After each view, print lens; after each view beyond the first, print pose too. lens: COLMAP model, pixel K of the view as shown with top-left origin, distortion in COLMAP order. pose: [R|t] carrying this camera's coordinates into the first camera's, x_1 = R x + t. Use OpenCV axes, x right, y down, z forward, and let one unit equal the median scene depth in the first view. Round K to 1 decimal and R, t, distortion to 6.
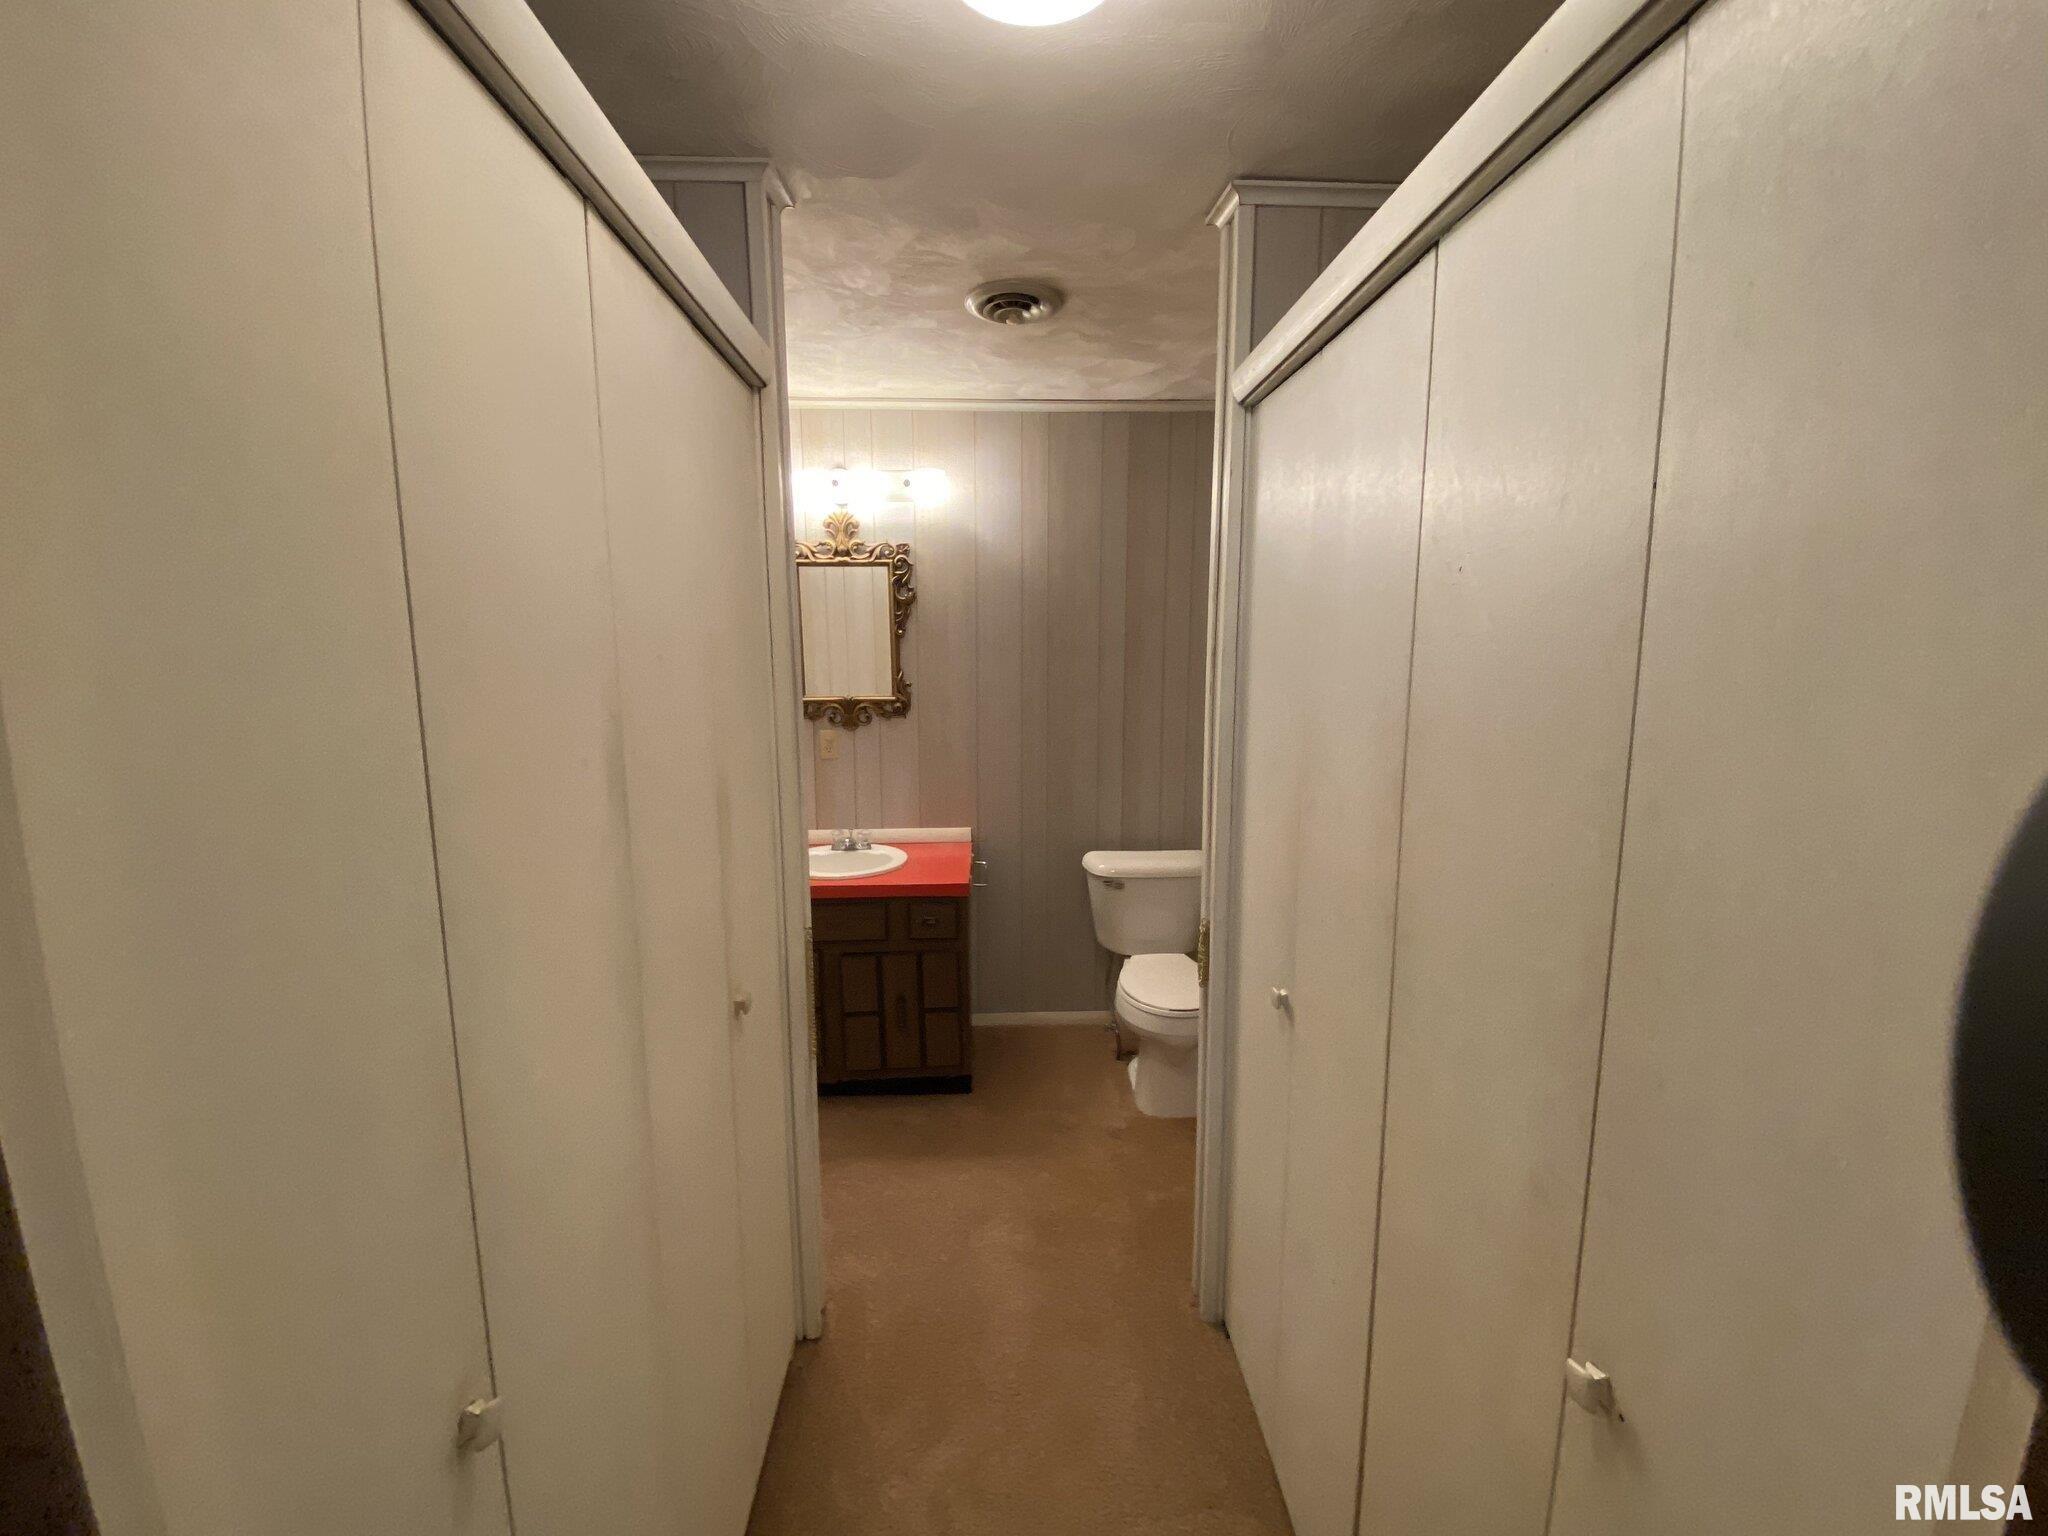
lens RADIAL K [[837.5, 0, 1038.0], [0, 837.5, 778.3], [0, 0, 1]] dist [-0.004309, -0.011841]
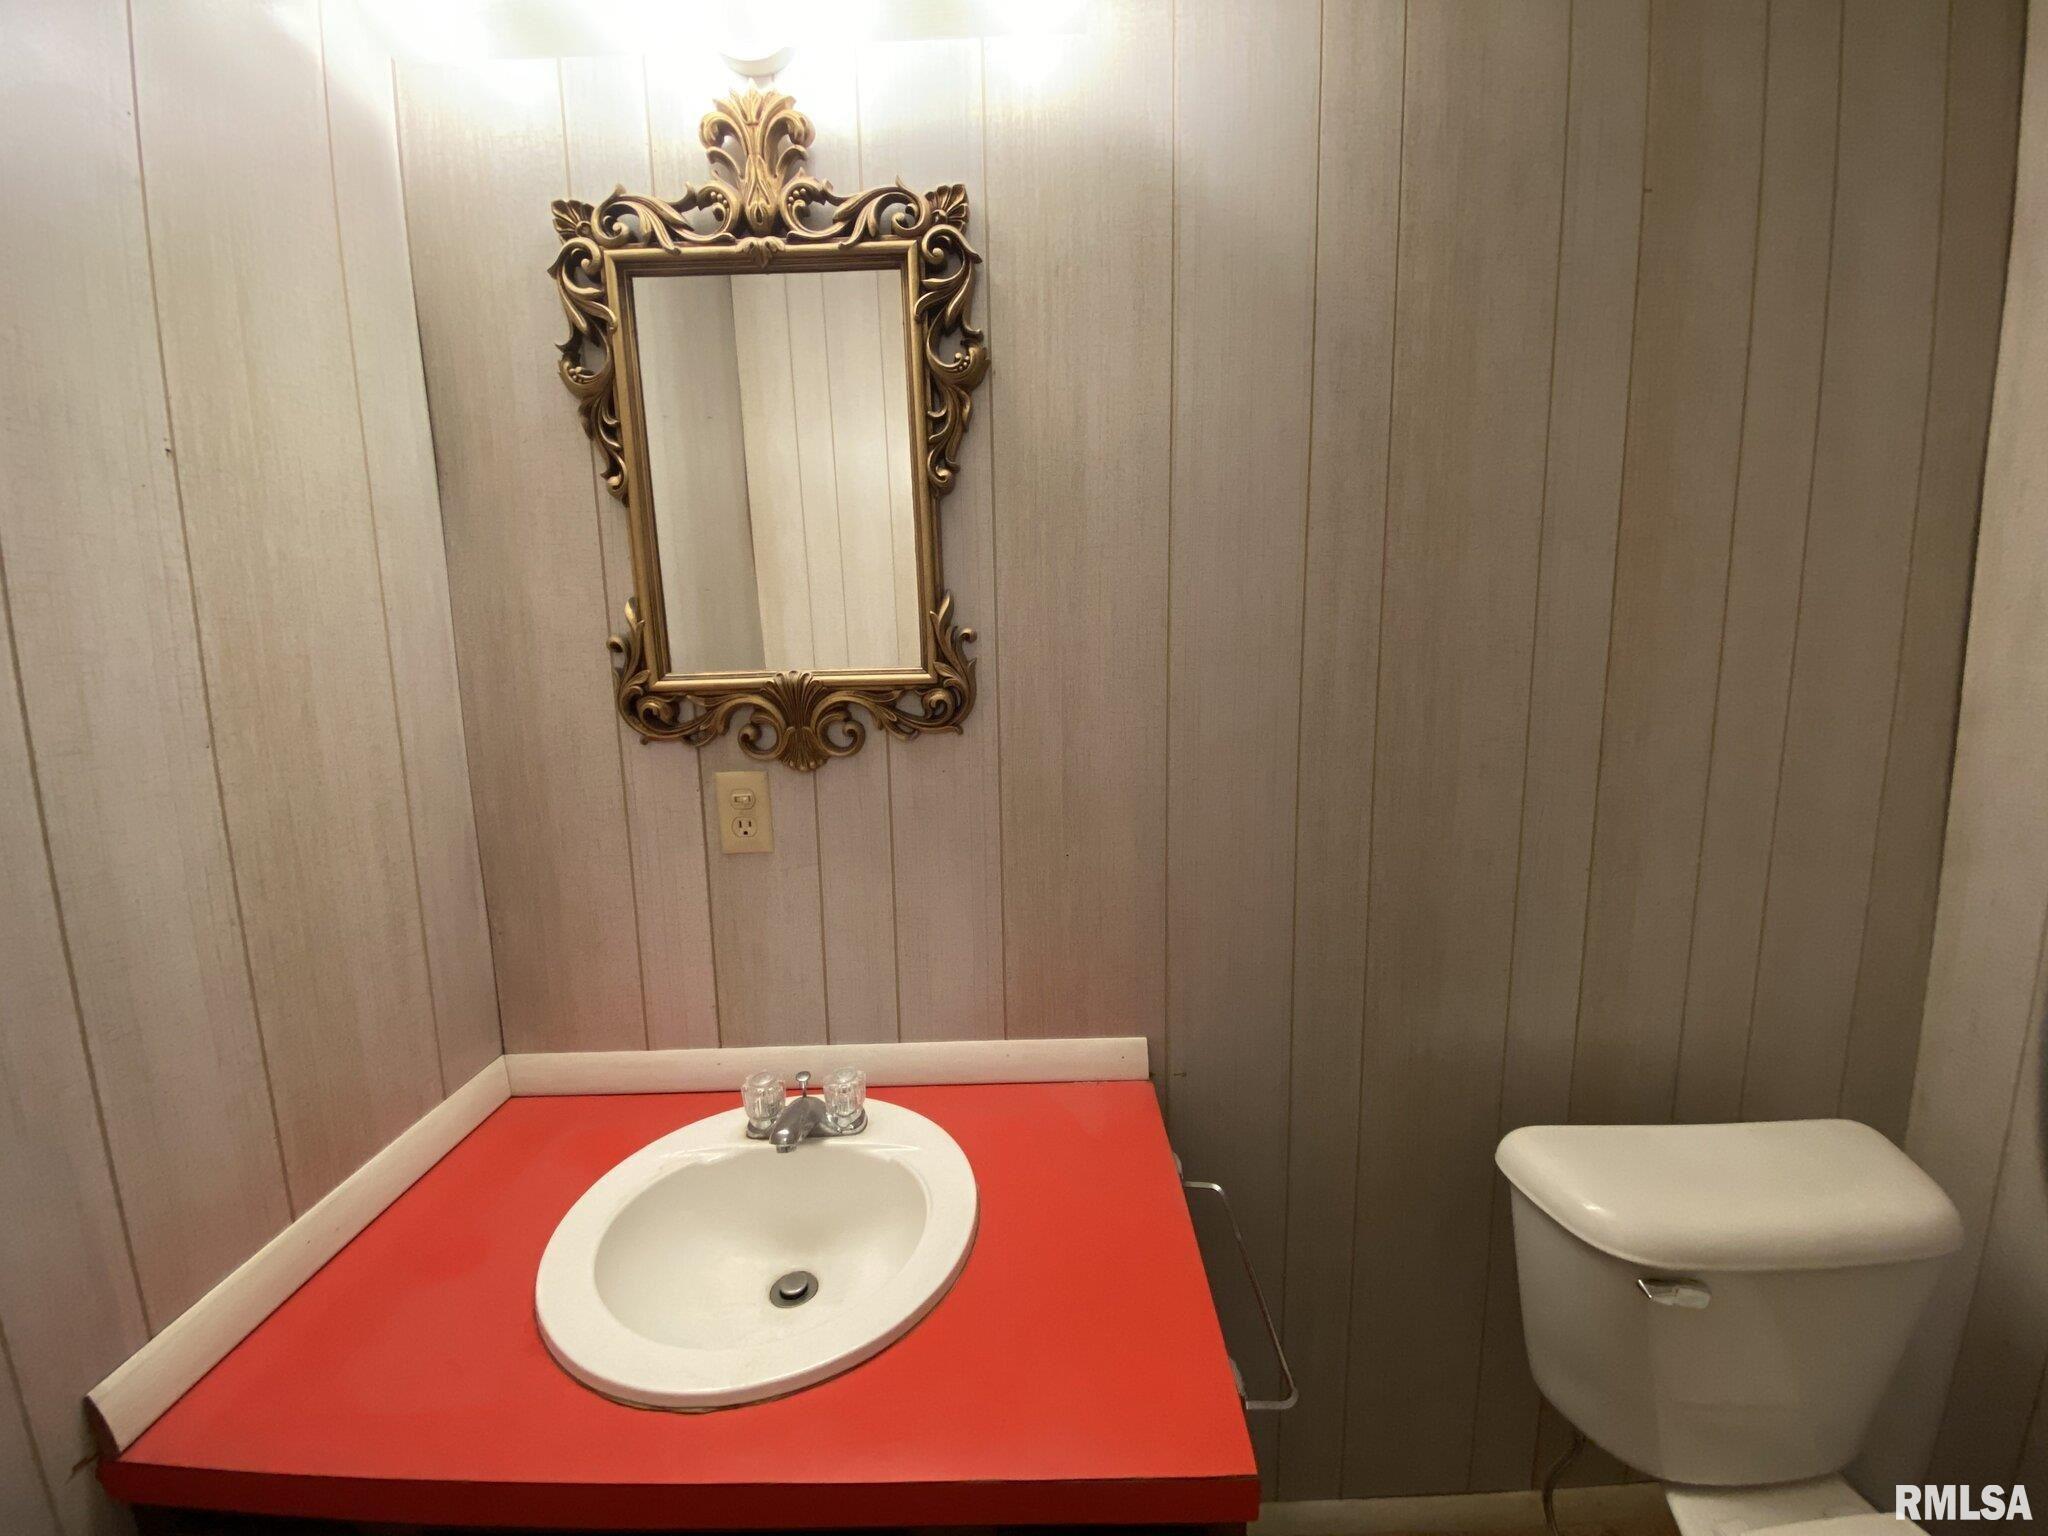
lens RADIAL K [[837.5, 0, 1018.9], [0, 837.5, 766.5], [0, 0, 1]] dist [-0.004309, -0.011841]
pose [[0.996381, -0.012151, -0.084121, -0.108053], [0.010706, 0.999788, -0.017596, -0.053431], [0.084317, 0.016632, 0.996300, 0.674500]]
